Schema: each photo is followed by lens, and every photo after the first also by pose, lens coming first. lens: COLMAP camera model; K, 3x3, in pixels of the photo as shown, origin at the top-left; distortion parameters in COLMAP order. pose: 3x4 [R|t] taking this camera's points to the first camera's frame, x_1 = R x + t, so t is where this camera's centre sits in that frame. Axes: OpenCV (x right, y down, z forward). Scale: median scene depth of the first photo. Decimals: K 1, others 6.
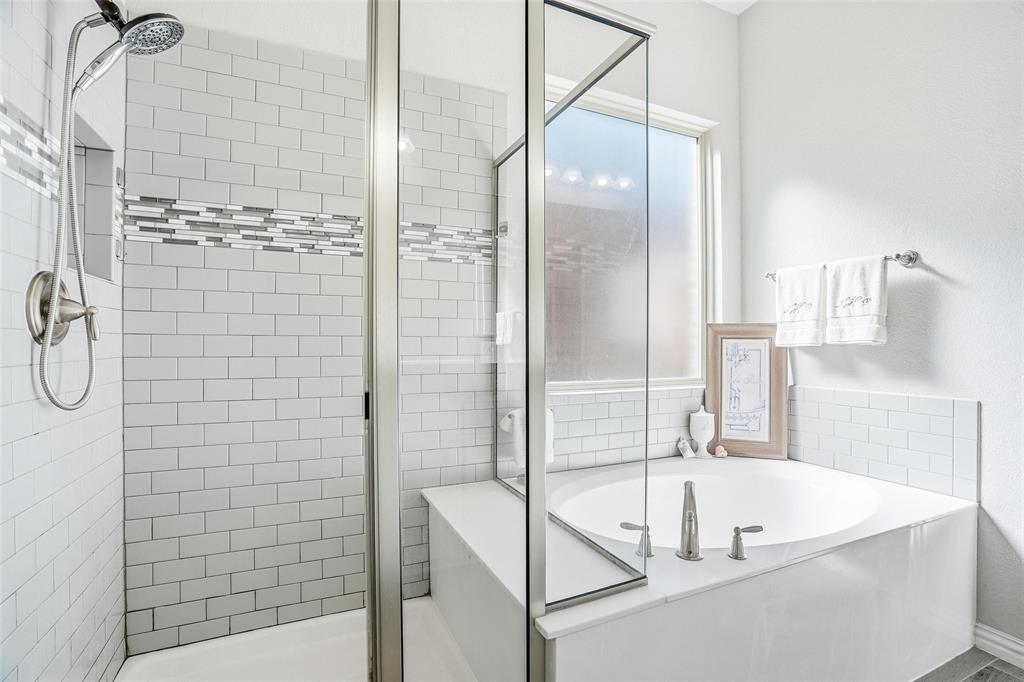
lens RADIAL K [[479.0, 0, 504.5], [0, 479.0, 346.3], [0, 0, 1]] dist [-0.045807, 0.014689]
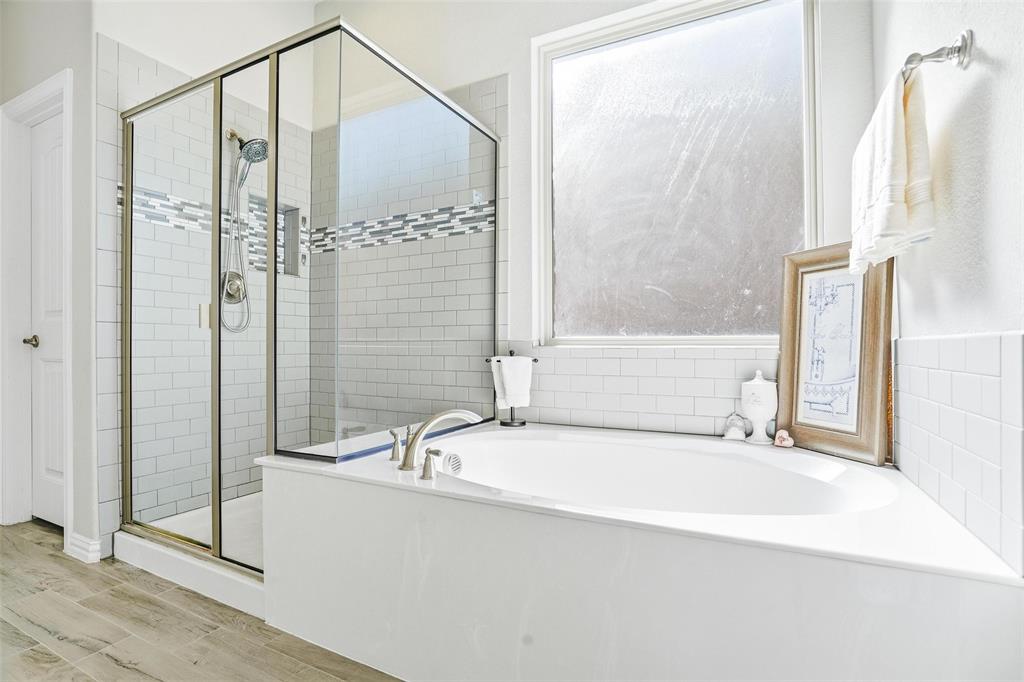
lens RADIAL K [[479.0, 0, 509.2], [0, 479.0, 346.3], [0, 0, 1]] dist [-0.045807, 0.014689]
pose [[0.625164, 0.000335, -0.780494, 0.750070], [-0.005876, 0.999974, -0.004277, 0.095781], [0.780472, 0.007260, 0.625149, 0.267870]]
